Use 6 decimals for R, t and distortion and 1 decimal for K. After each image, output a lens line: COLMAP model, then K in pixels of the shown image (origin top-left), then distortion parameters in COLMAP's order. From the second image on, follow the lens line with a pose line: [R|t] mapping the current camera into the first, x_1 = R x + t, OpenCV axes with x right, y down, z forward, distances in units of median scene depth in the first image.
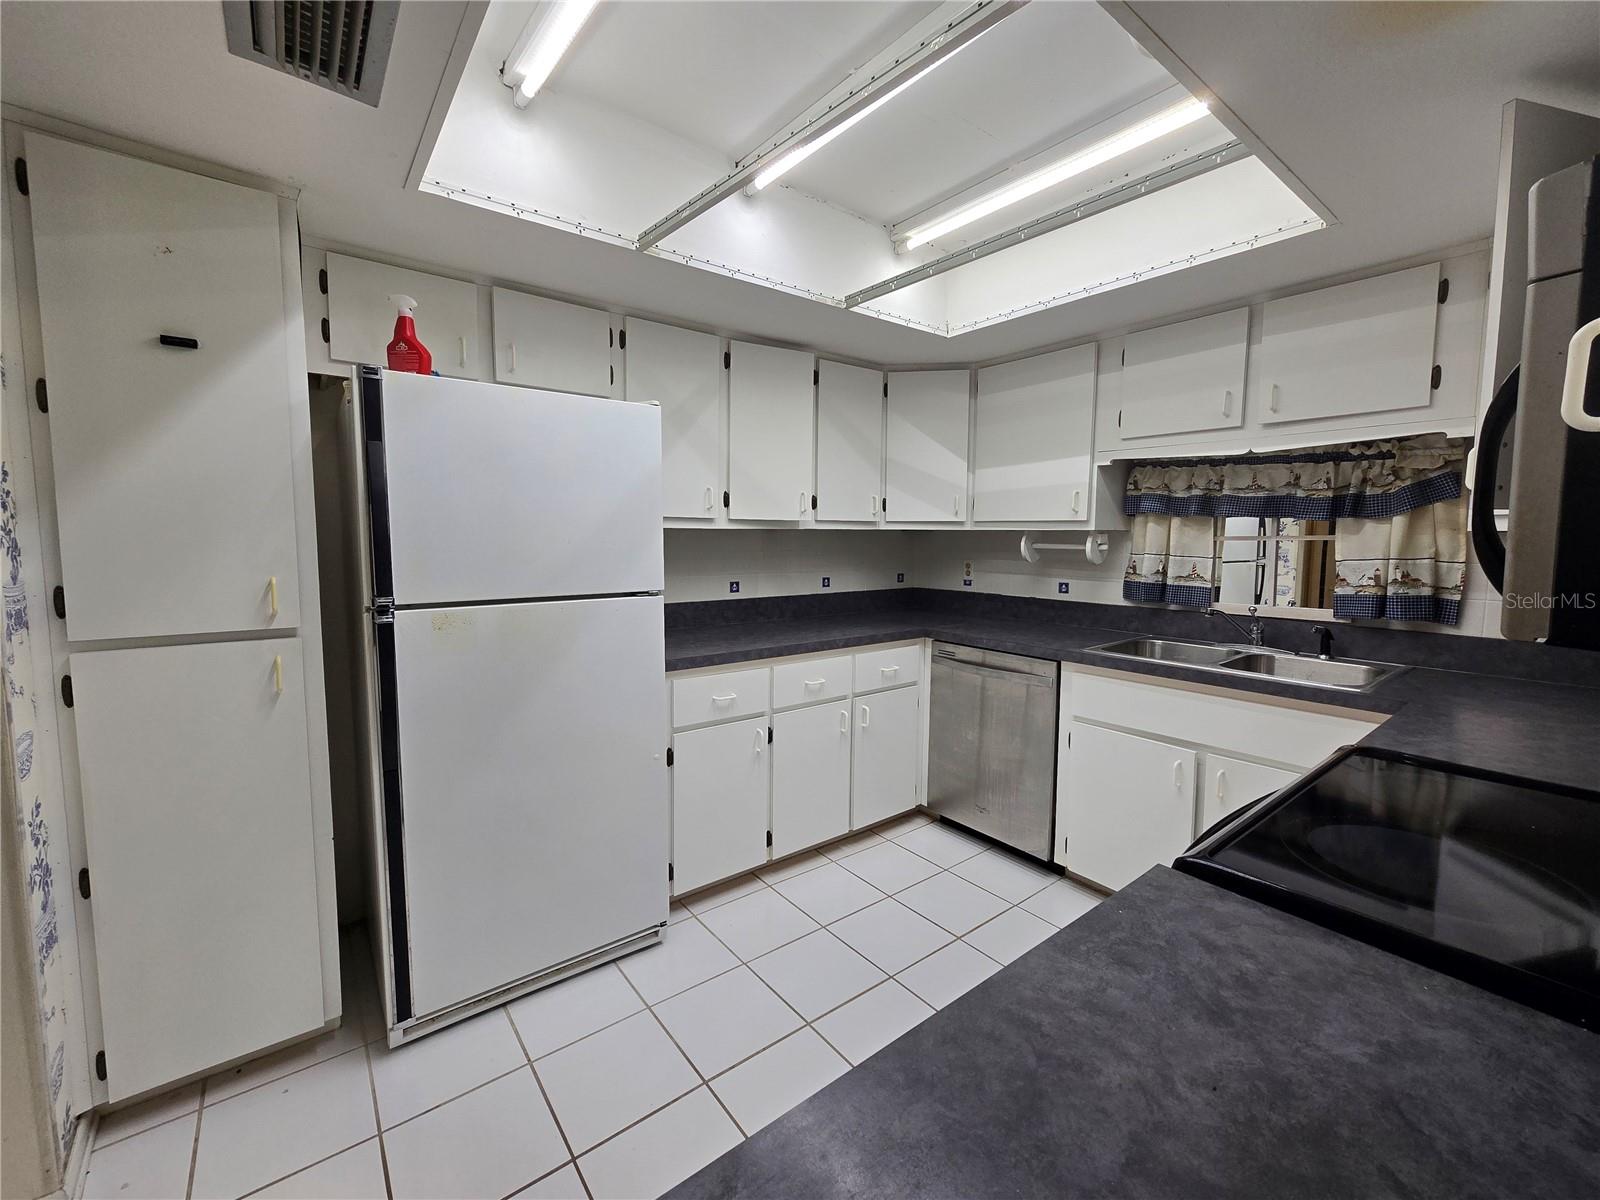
lens RADIAL K [[659.1, 0, 804.8], [0, 659.1, 588.5], [0, 0, 1]] dist [-0.002292, 0.000536]
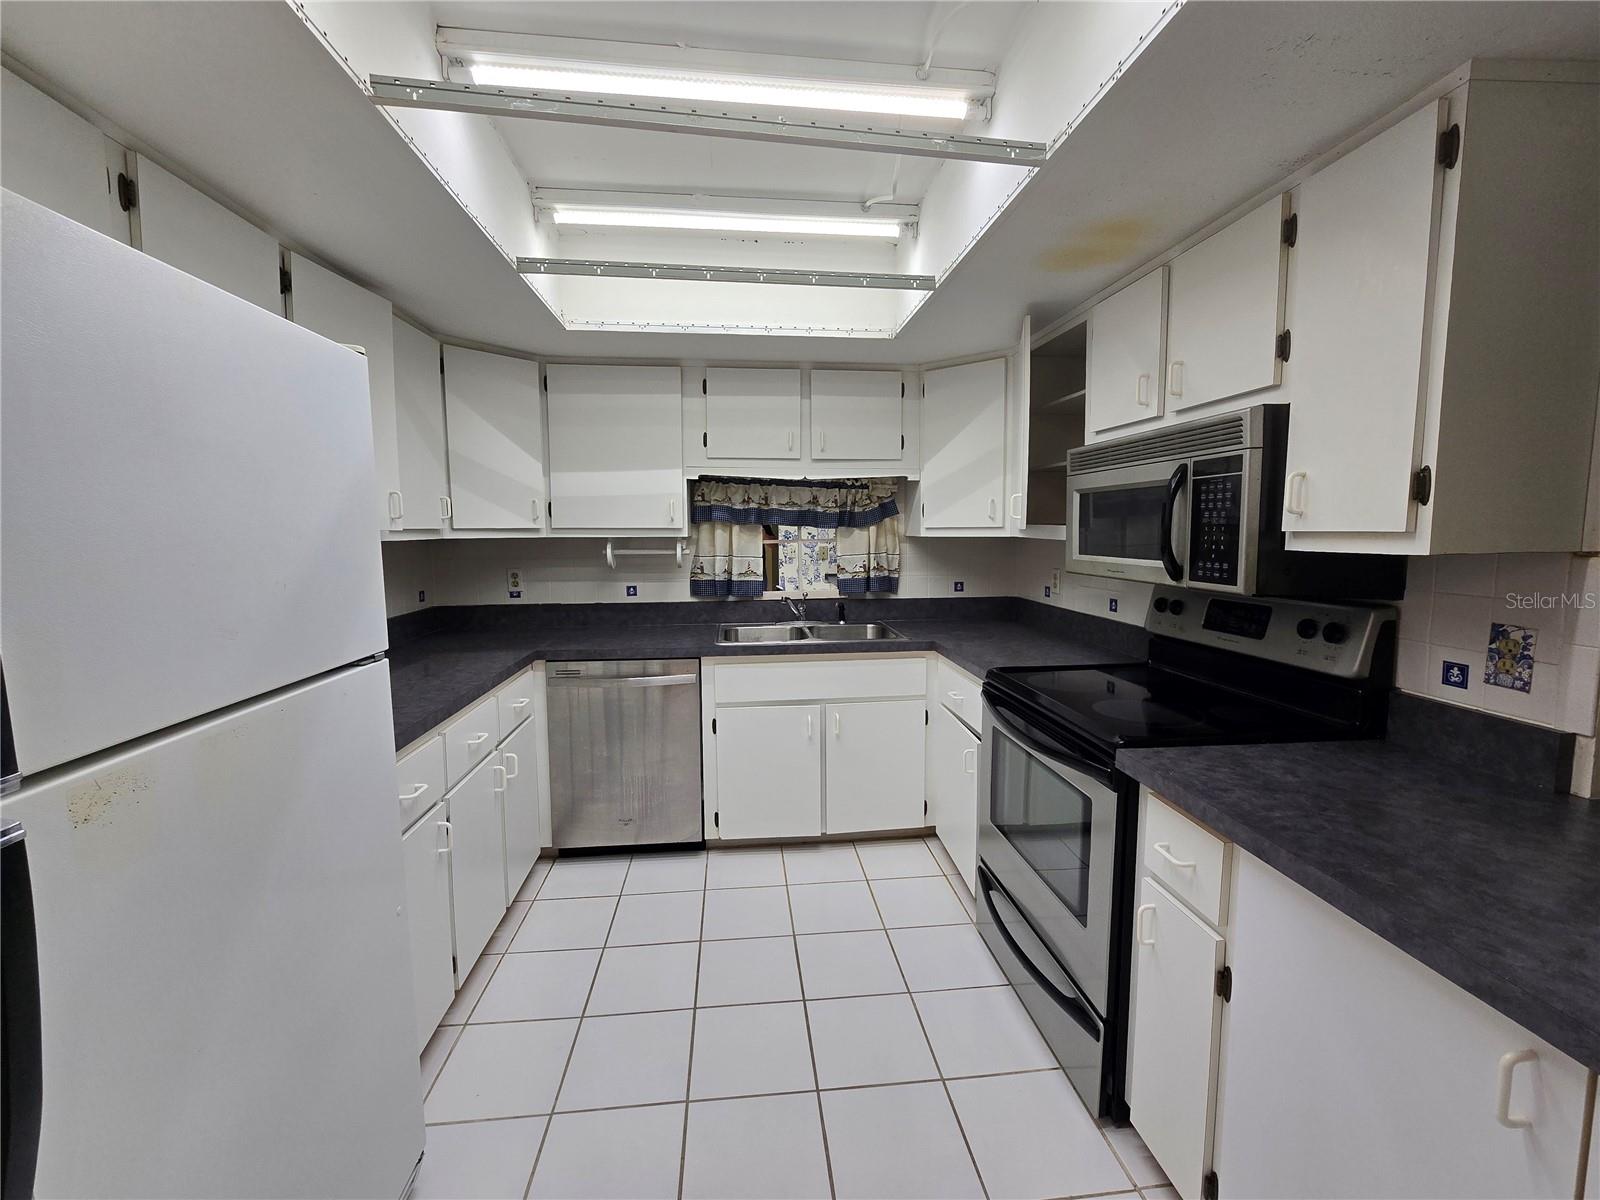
lens RADIAL K [[659.1, 0, 804.8], [0, 659.1, 588.5], [0, 0, 1]] dist [-0.002292, 0.000536]
pose [[0.529737, -0.085234, 0.843869, -0.418015], [0.077020, 0.995661, 0.052216, -0.046152], [-0.844658, 0.037334, 0.534003, 0.249633]]
